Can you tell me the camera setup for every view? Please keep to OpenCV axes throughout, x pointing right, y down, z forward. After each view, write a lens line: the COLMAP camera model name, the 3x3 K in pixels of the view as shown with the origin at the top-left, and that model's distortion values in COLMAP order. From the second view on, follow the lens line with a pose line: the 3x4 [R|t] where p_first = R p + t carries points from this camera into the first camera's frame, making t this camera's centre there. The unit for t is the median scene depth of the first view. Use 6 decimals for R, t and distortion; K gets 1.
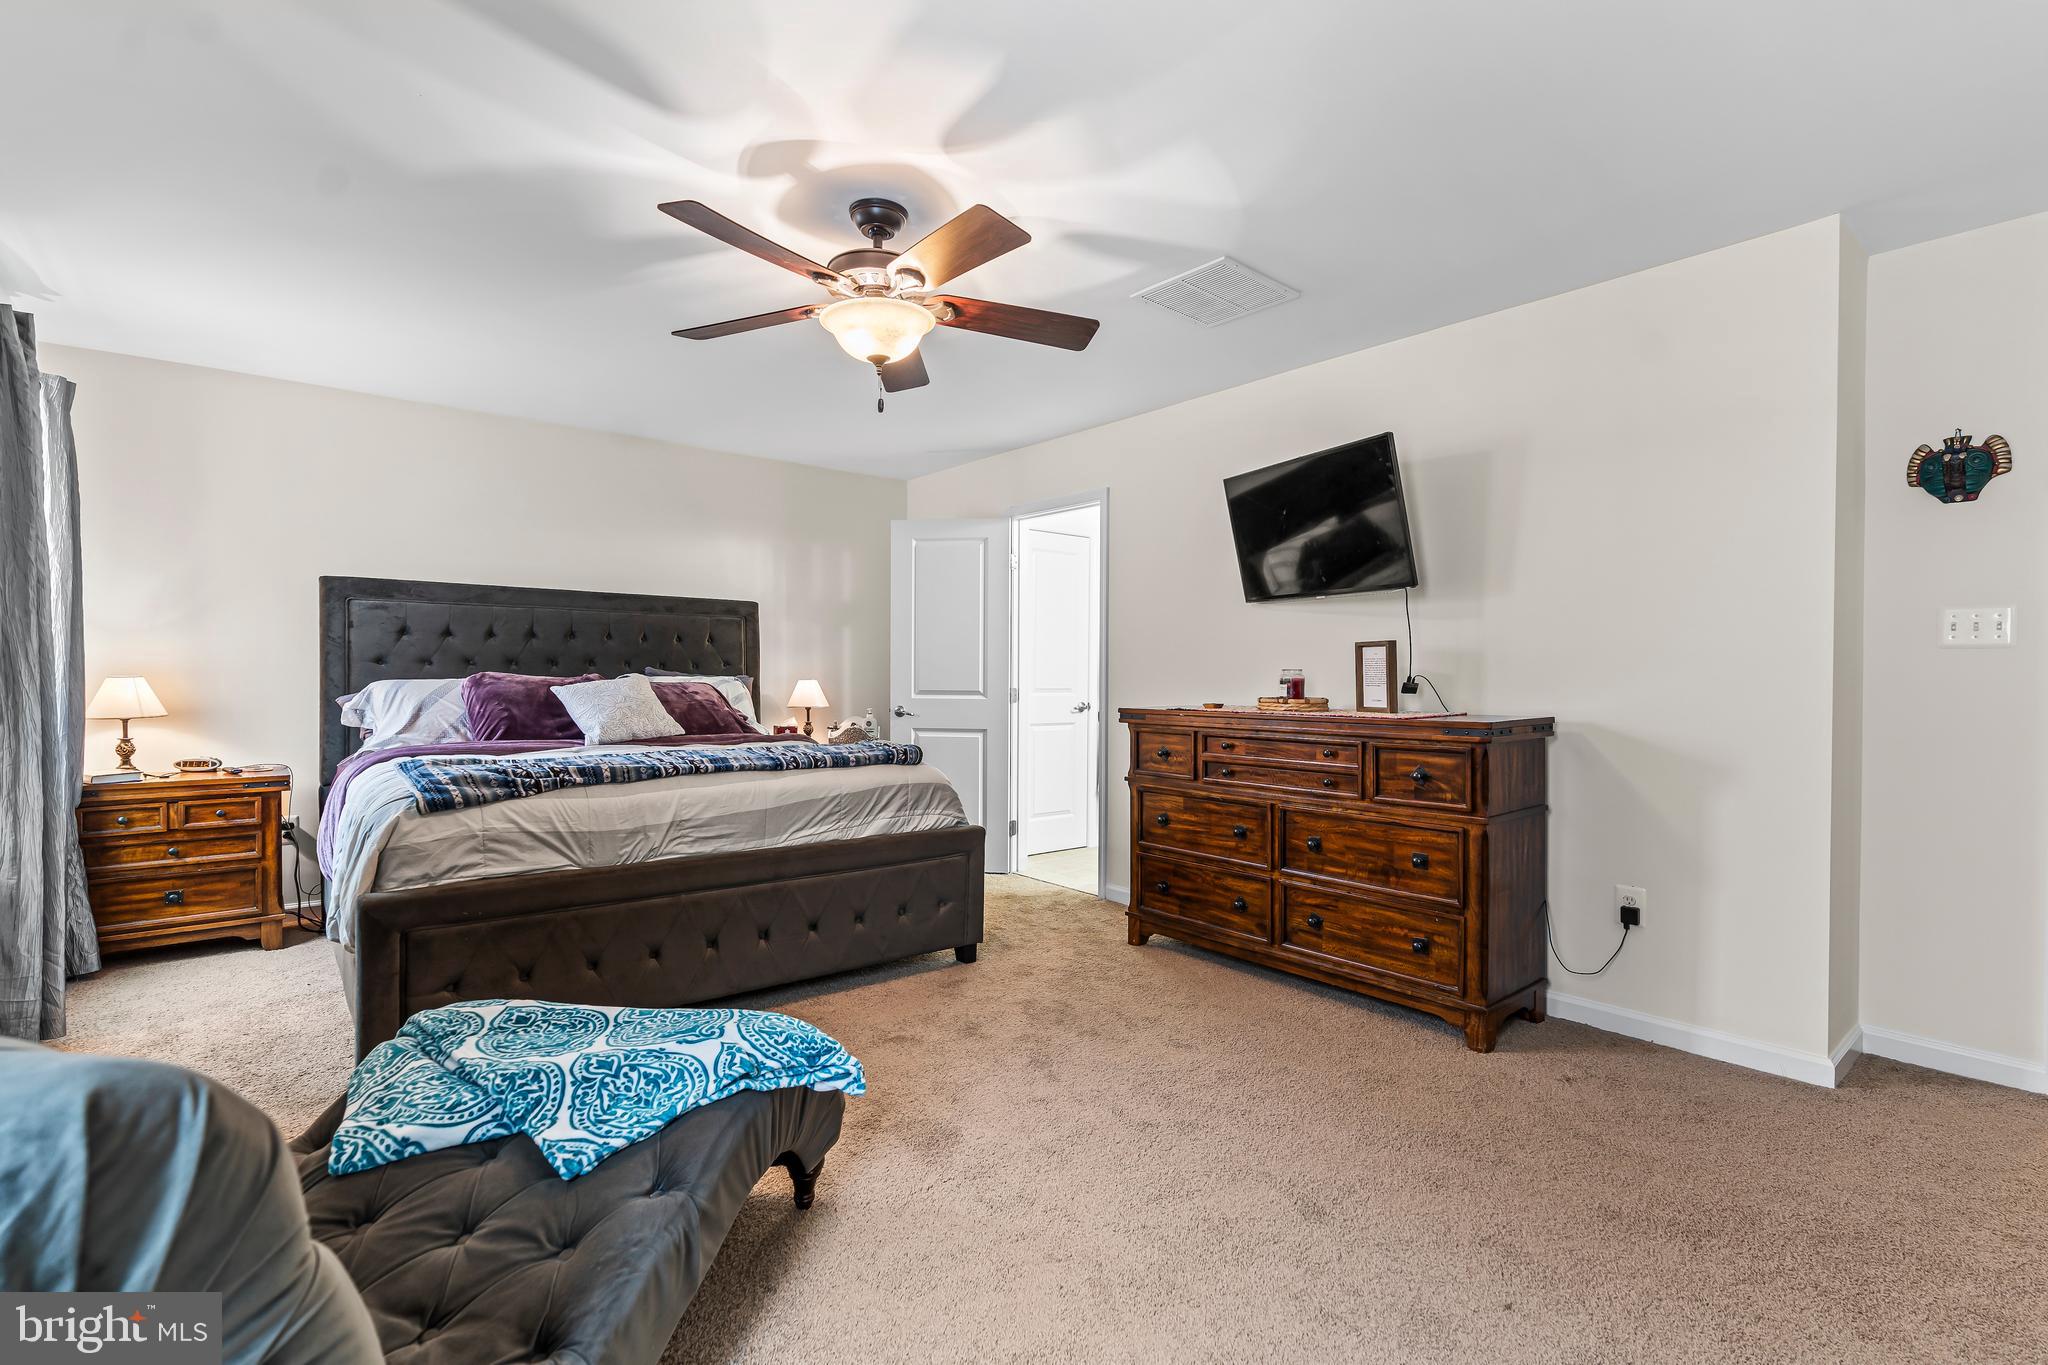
lens RADIAL K [[932.5, 0, 1032.0], [0, 932.5, 680.7], [0, 0, 1]] dist [-0.009218, 0.004706]
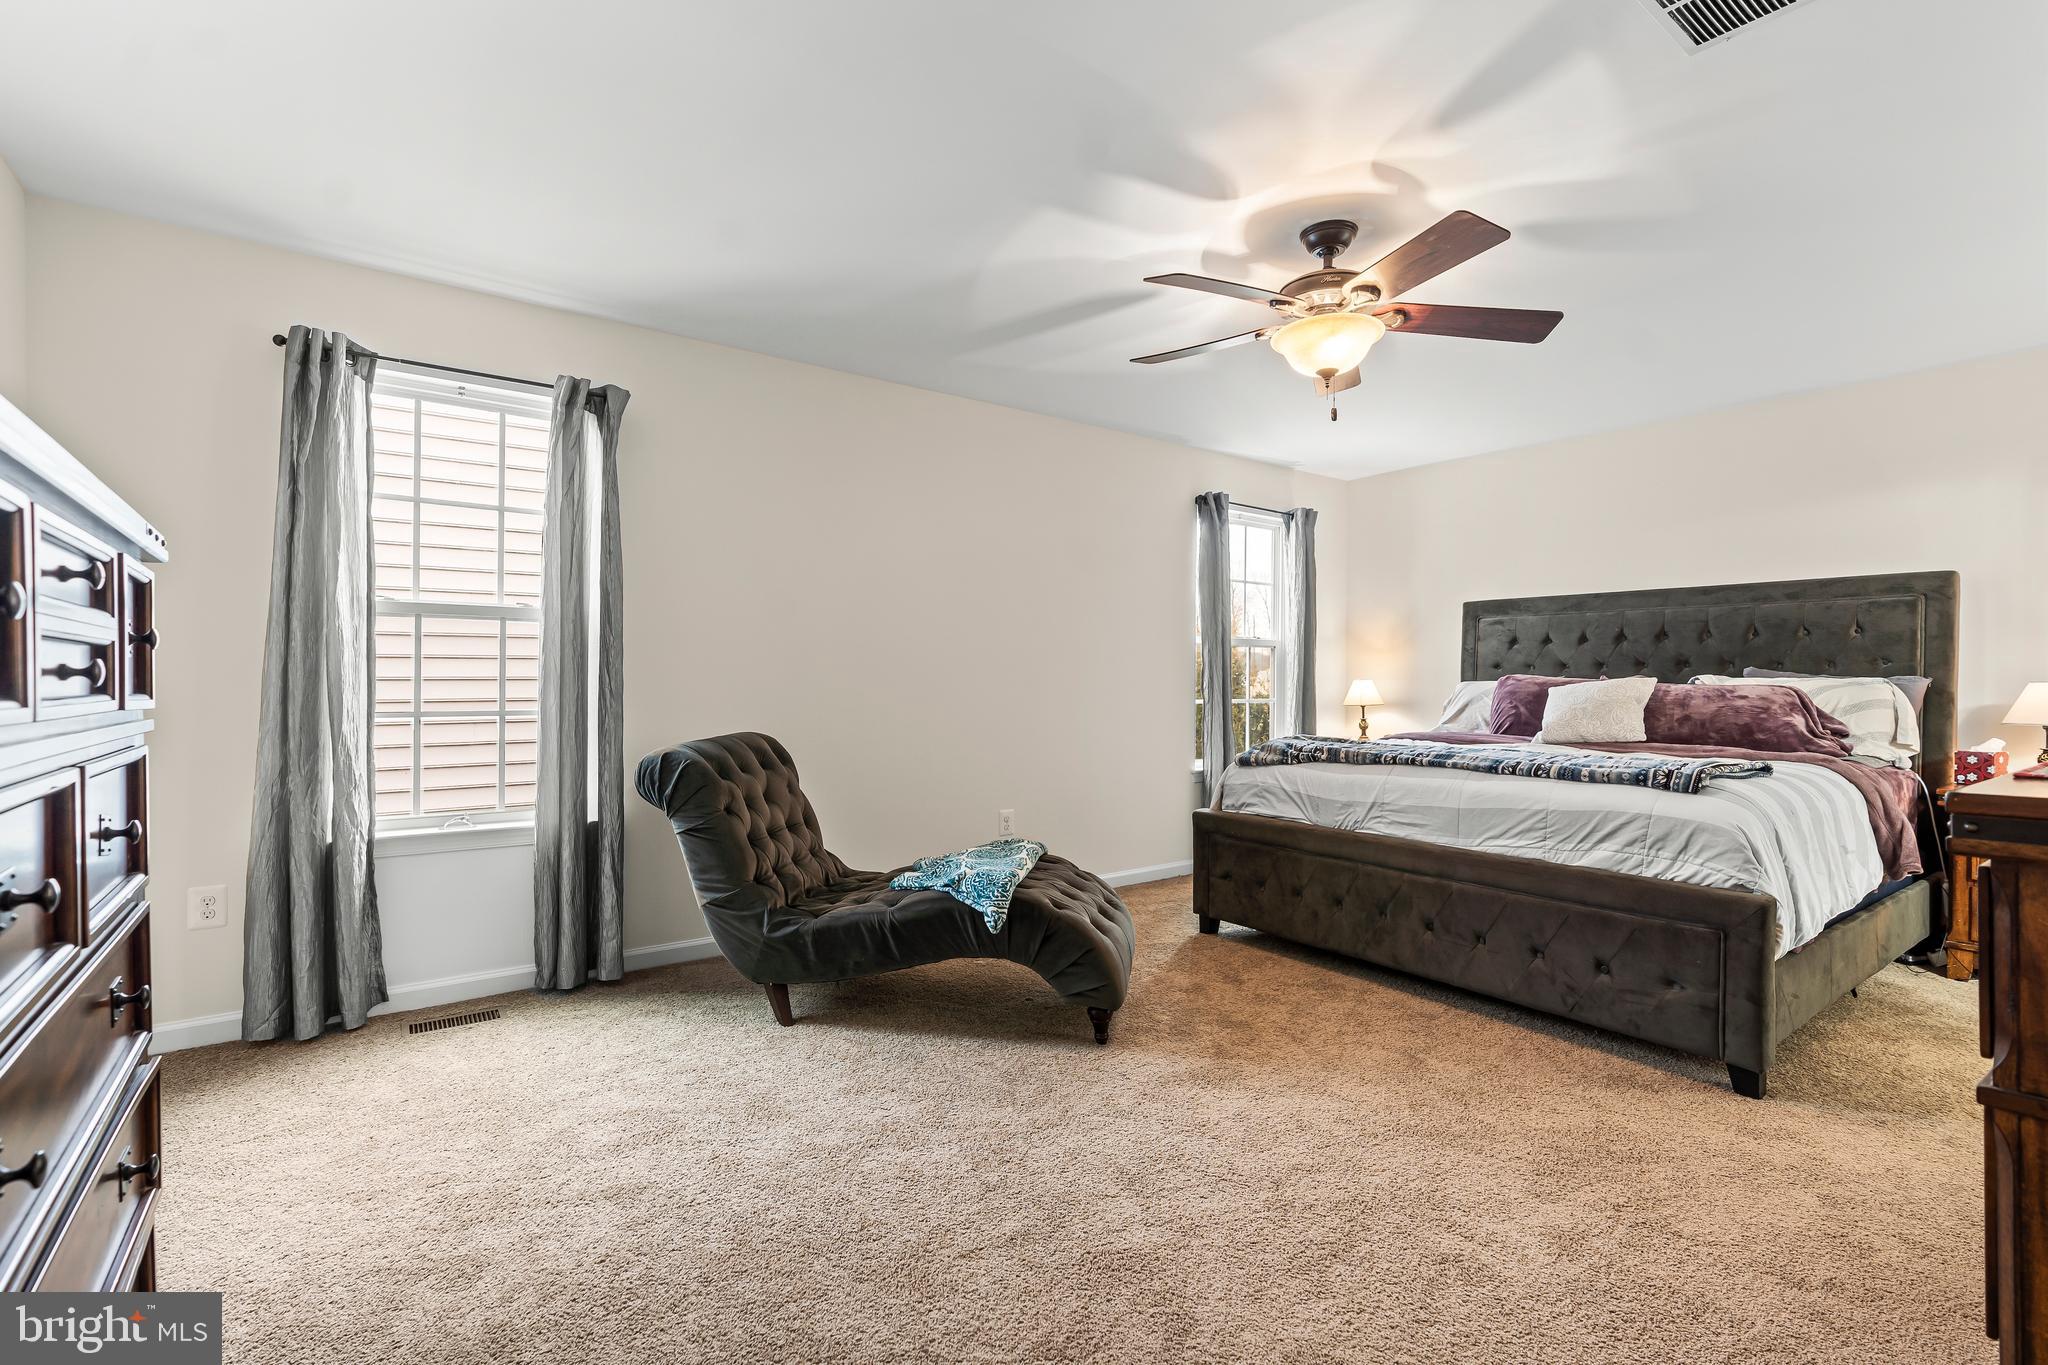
lens RADIAL K [[932.5, 0, 1028.4], [0, 932.5, 685.4], [0, 0, 1]] dist [-0.009218, 0.004706]
pose [[-0.065362, 0.000577, -0.997861, 0.672376], [-0.004738, 0.999988, 0.000889, 0.006409], [0.997850, 0.004786, -0.065358, 0.547949]]
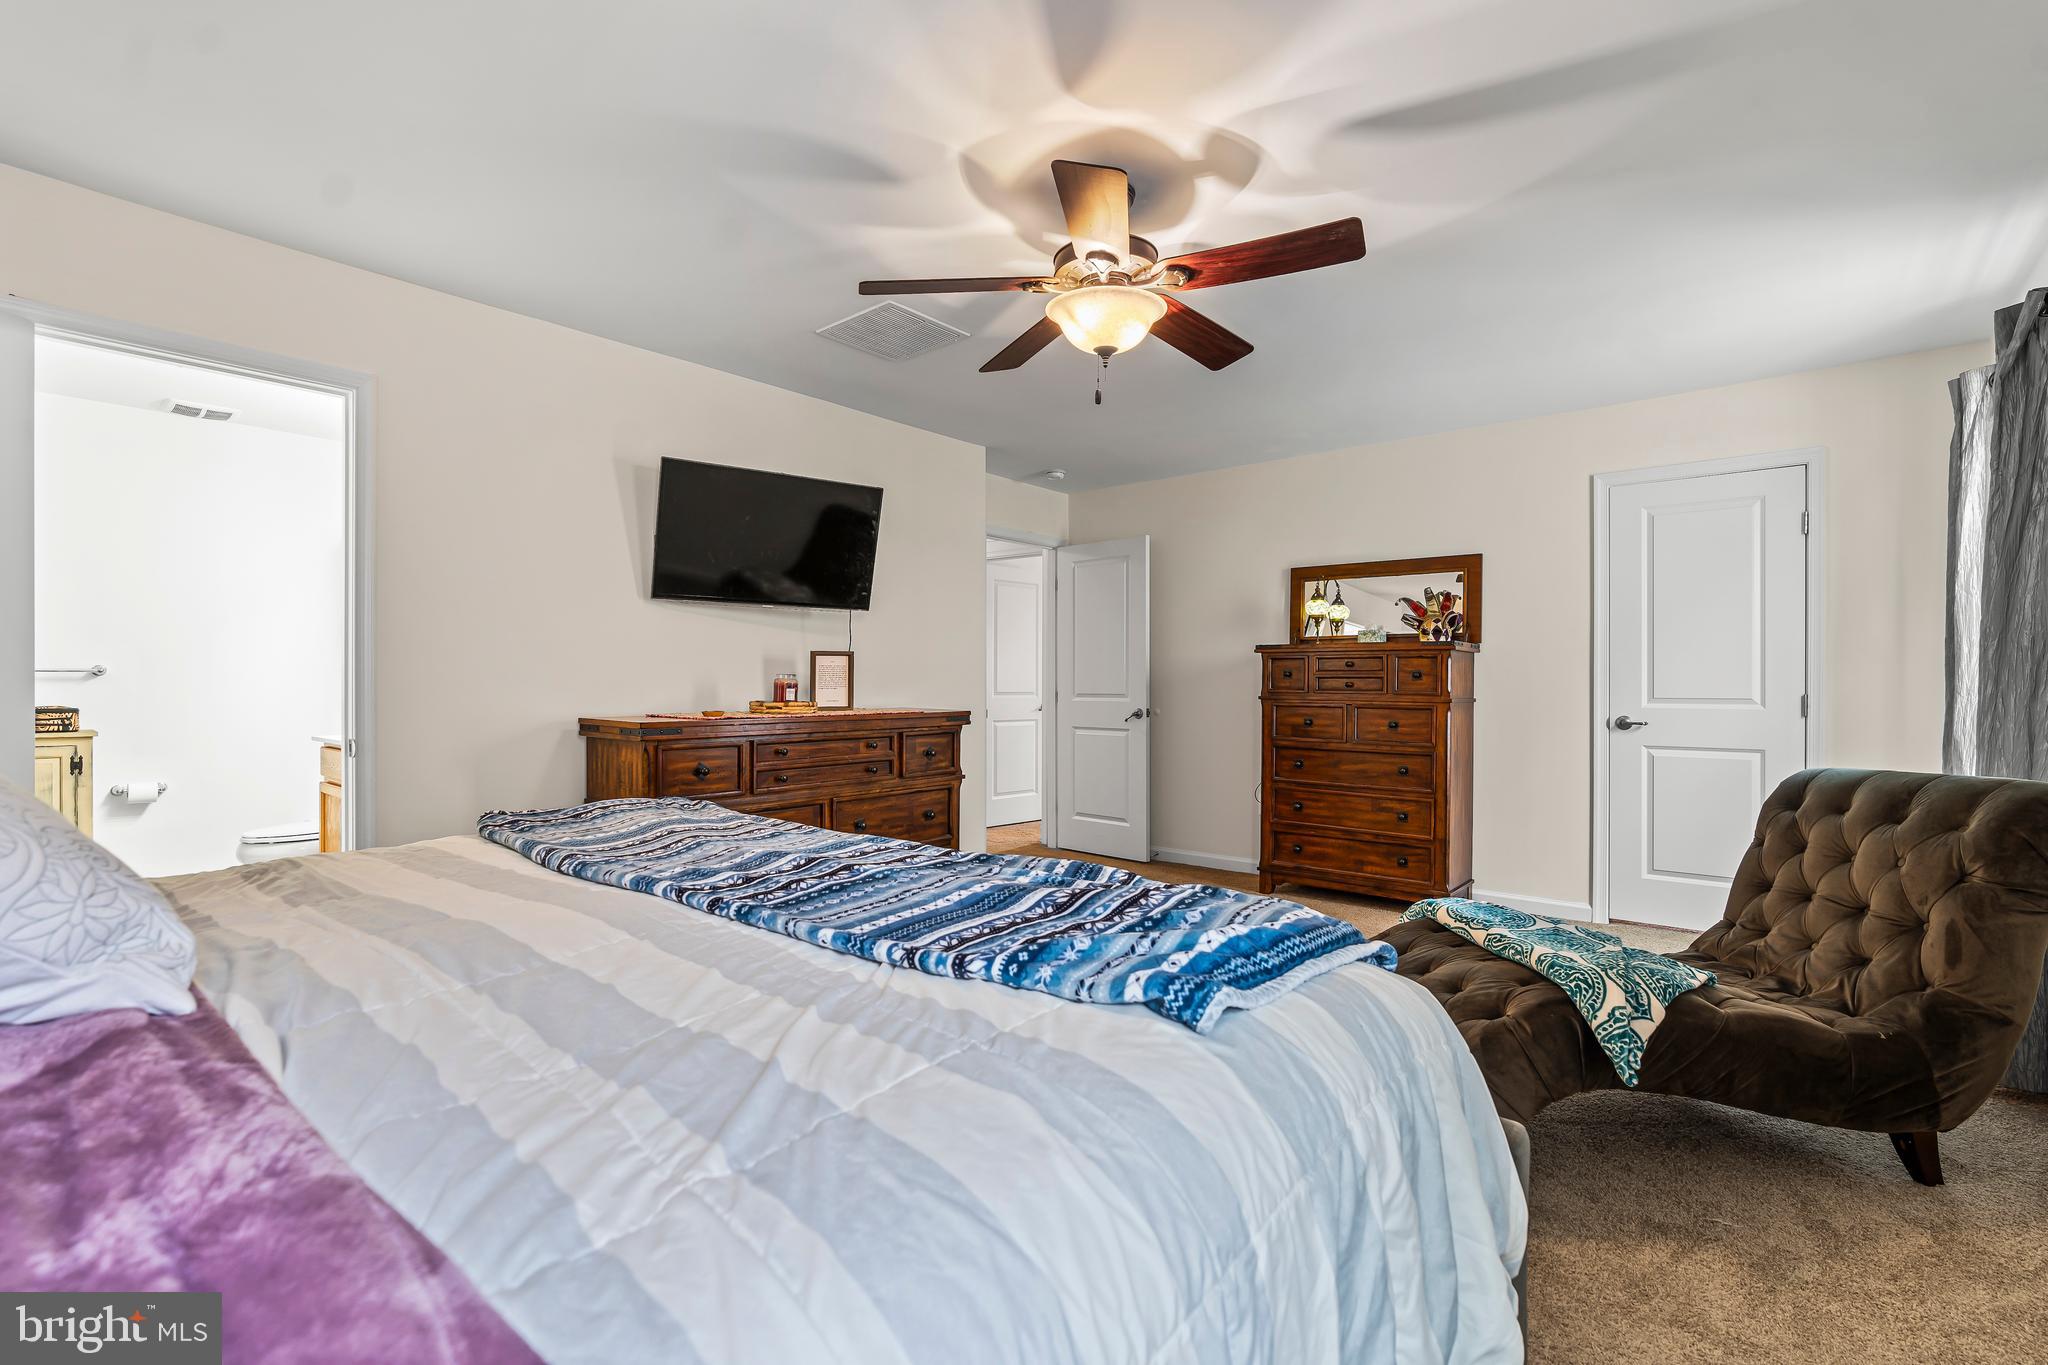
lens RADIAL K [[932.5, 0, 1032.4], [0, 932.5, 685.6], [0, 0, 1]] dist [-0.009218, 0.004706]
pose [[-0.178767, -0.007231, 0.983865, -0.817000], [0.004914, 0.999954, 0.008242, -0.005973], [-0.983879, 0.006308, -0.178724, 0.932340]]
